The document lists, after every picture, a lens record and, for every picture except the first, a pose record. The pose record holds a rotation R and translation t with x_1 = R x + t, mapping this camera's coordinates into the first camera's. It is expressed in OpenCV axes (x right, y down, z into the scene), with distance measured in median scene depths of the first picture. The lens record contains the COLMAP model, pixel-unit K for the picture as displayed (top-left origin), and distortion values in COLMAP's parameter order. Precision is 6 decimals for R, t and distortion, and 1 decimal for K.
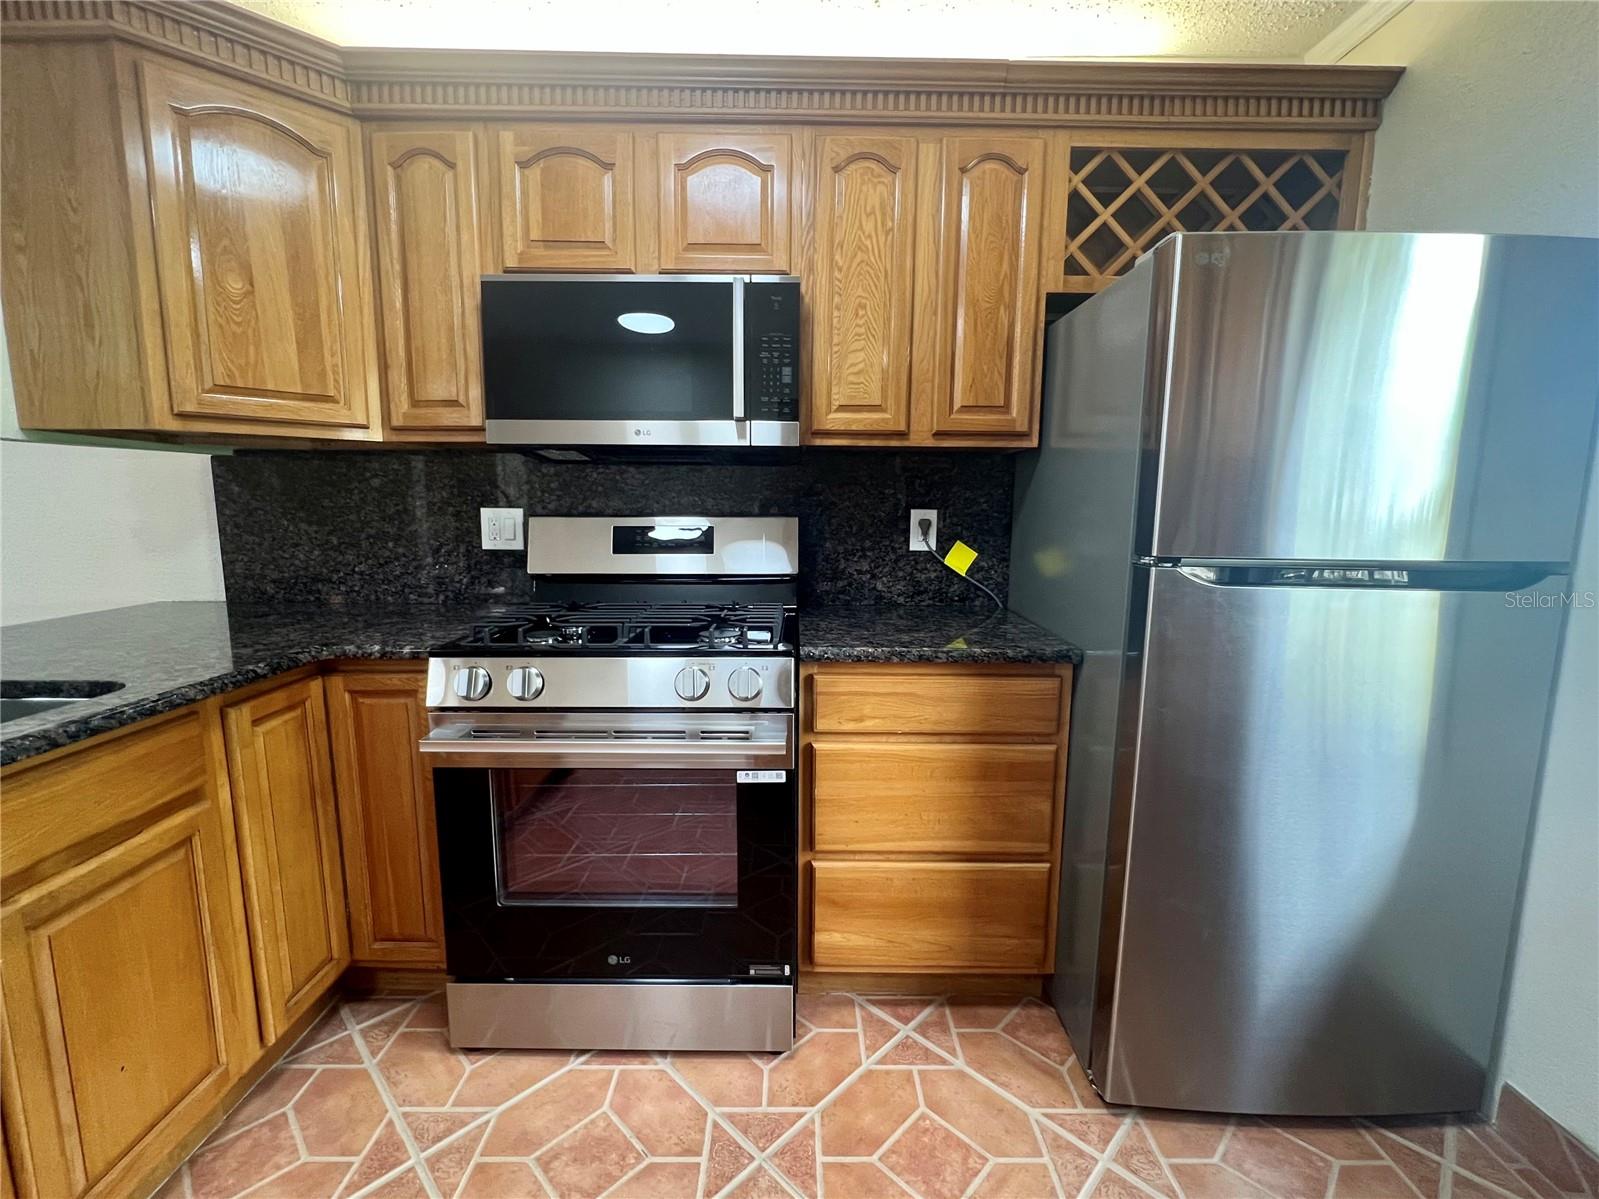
lens RADIAL K [[690.2, 0, 796.2], [0, 690.2, 596.2], [0, 0, 1]] dist [-0.003758, -0.000247]
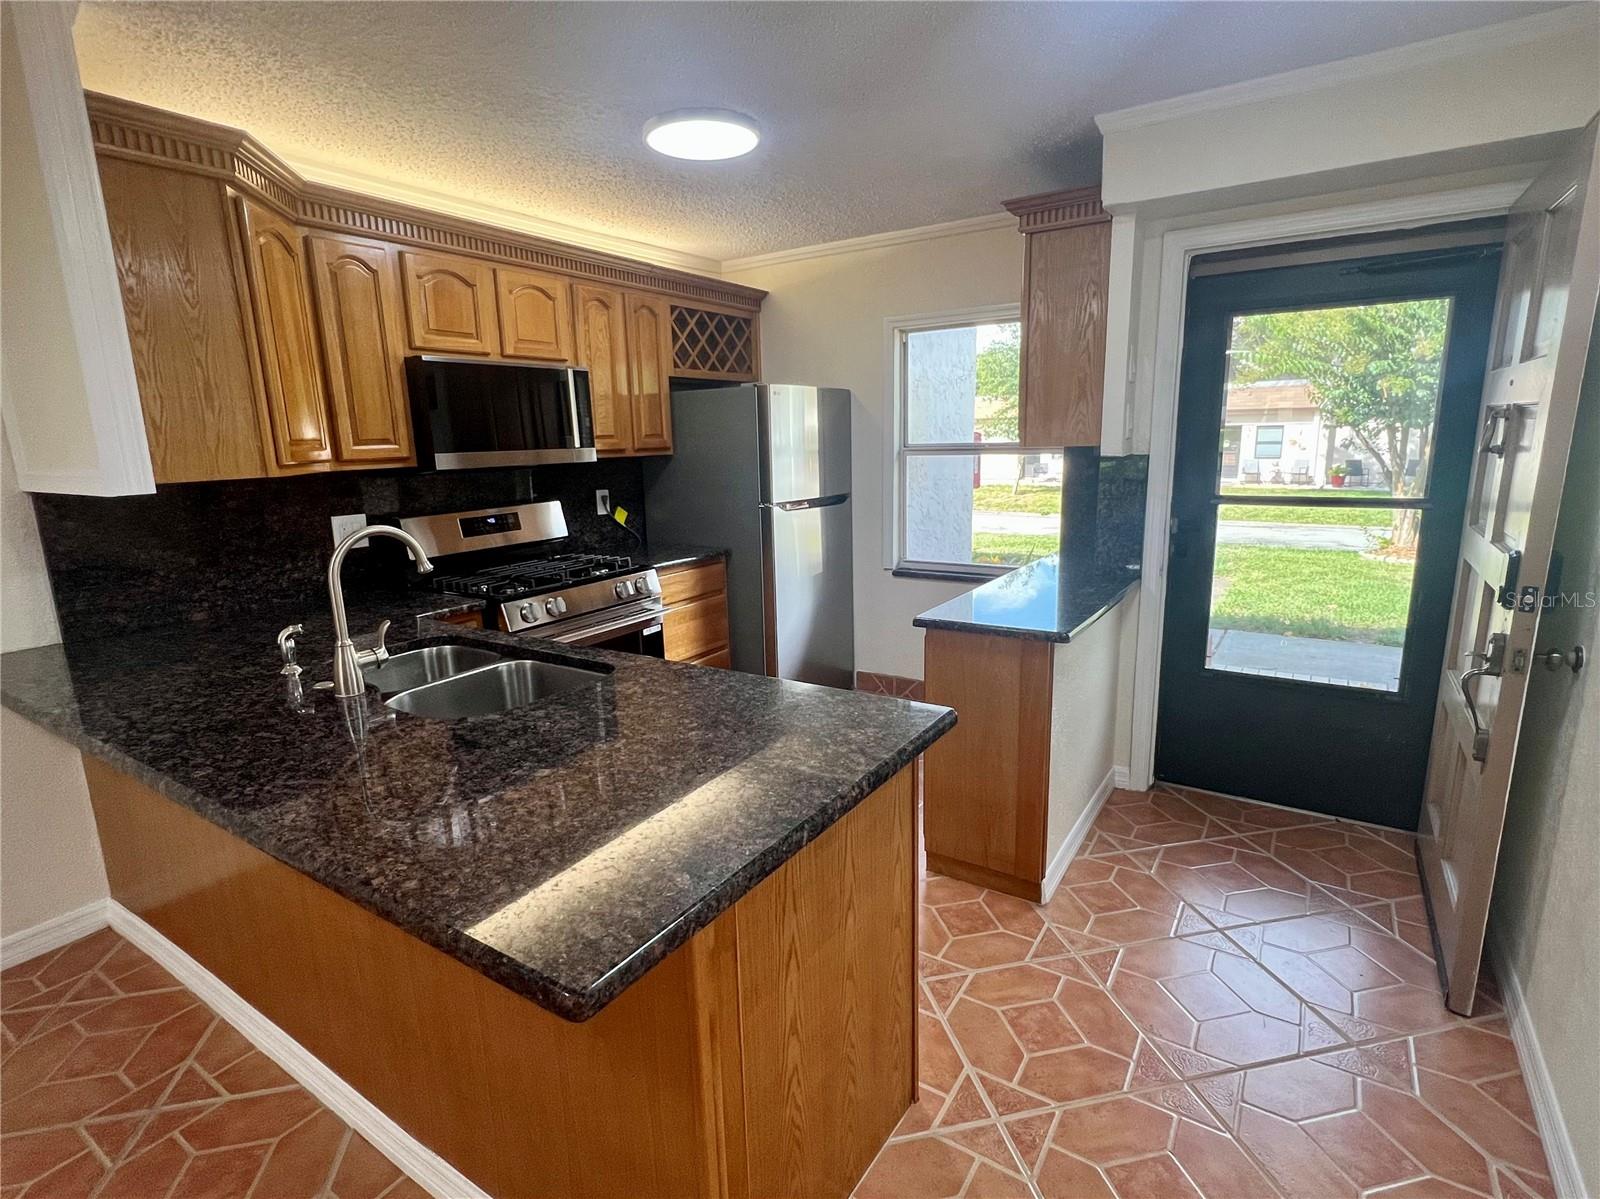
lens RADIAL K [[789.1, 0, 800.1], [0, 789.1, 602.4], [0, 0, 1]] dist [-0.001992, 0.000298]
pose [[0.547274, -0.194611, 0.814013, -1.364904], [0.145105, 0.979925, 0.136720, -0.057918], [-0.824279, 0.043294, 0.564526, -0.546541]]
